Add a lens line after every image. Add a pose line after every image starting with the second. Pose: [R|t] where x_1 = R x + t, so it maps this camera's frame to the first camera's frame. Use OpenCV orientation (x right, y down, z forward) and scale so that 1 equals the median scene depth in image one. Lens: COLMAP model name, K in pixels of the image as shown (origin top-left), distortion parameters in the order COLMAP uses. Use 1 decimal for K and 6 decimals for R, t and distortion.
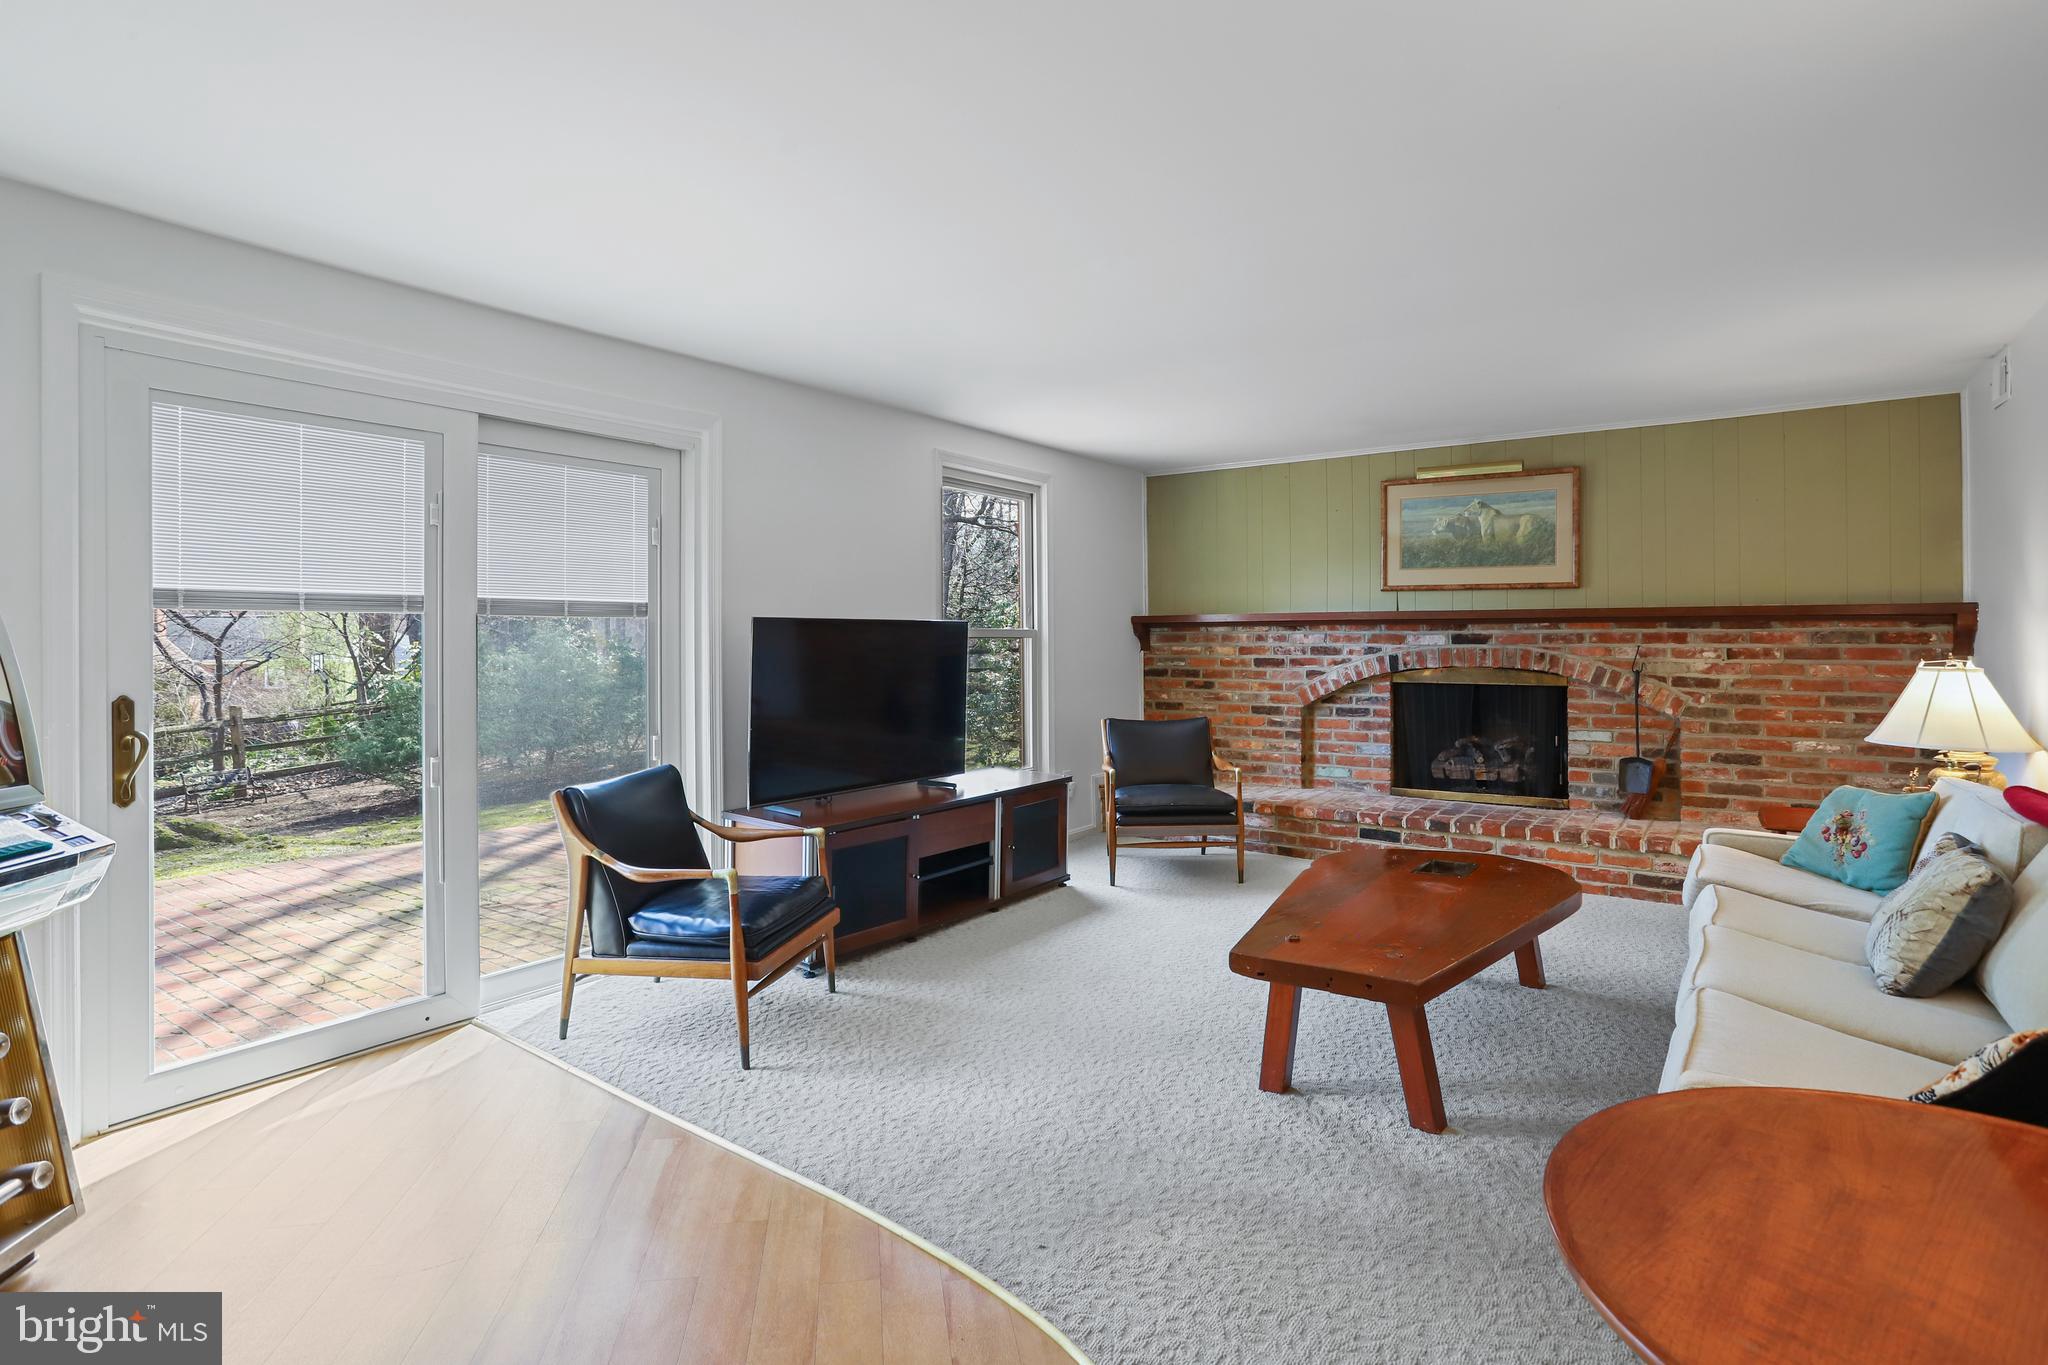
lens RADIAL K [[1009.5, 0, 1034.3], [0, 1009.5, 644.5], [0, 0, 1]] dist [-0.056703, 0.036193]
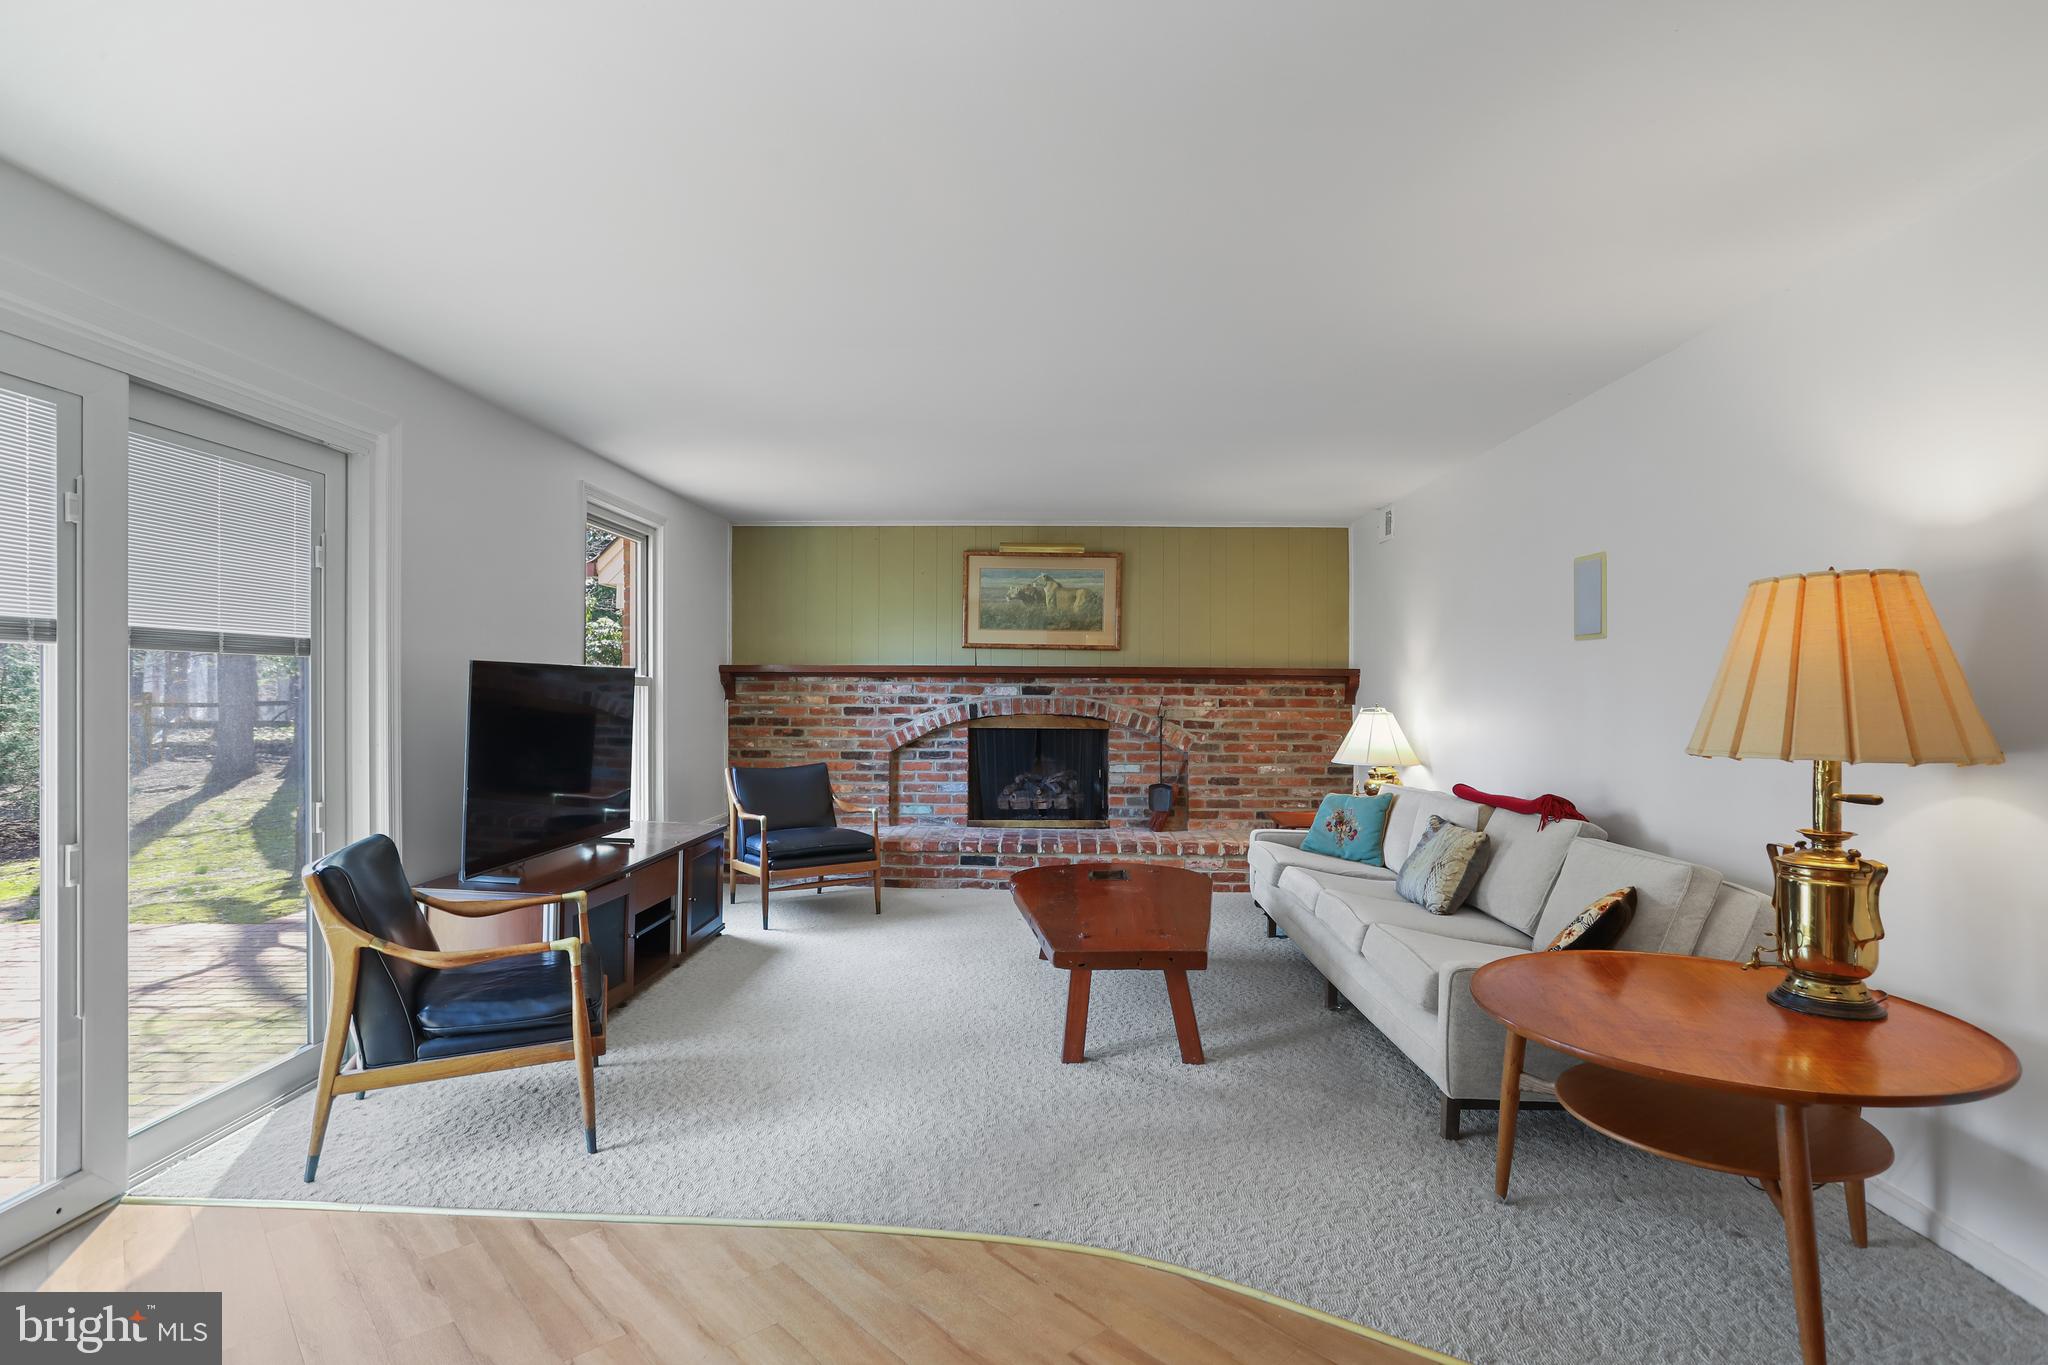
lens RADIAL K [[1010.1, 0, 1027.7], [0, 1010.1, 697.5], [0, 0, 1]] dist [-0.019907, 0.000668]
pose [[0.831844, 0.003956, 0.554996, -0.257049], [-0.005775, 0.999982, 0.001528, 0.001084], [-0.554980, -0.004476, 0.831852, 0.006133]]
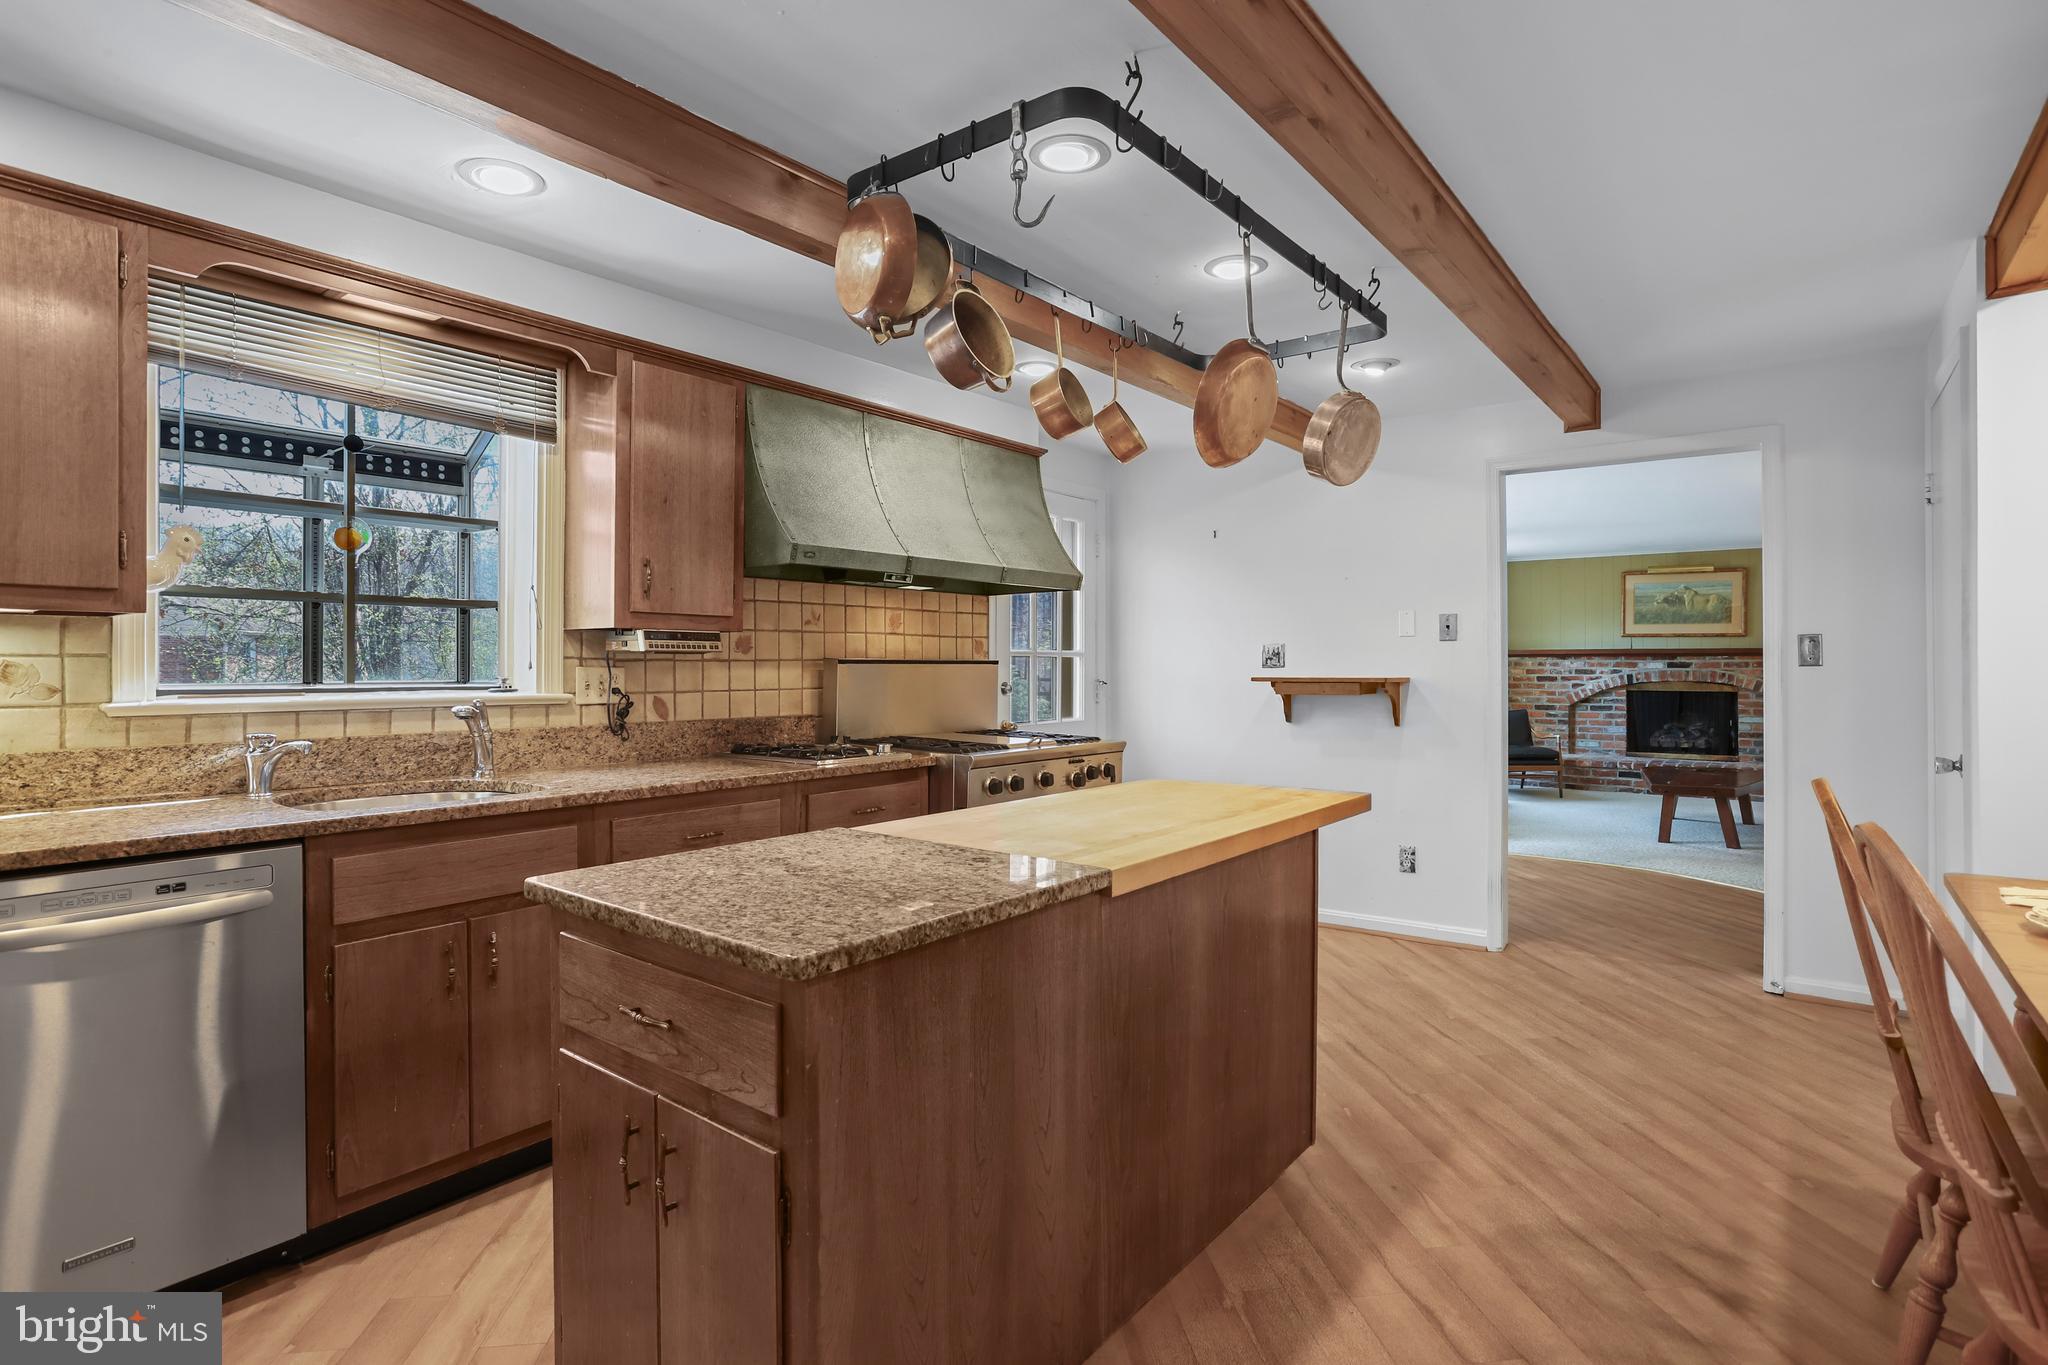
lens RADIAL K [[1023.3, 0, 1023.9], [0, 1023.3, 666.1], [0, 0, 1]] dist [-0.067480, 0.035861]
pose [[0.999005, 0.003055, -0.044495, -0.670585], [-0.003227, 0.999988, -0.003785, 0.007089], [0.044483, 0.003925, 0.999002, -0.848850]]
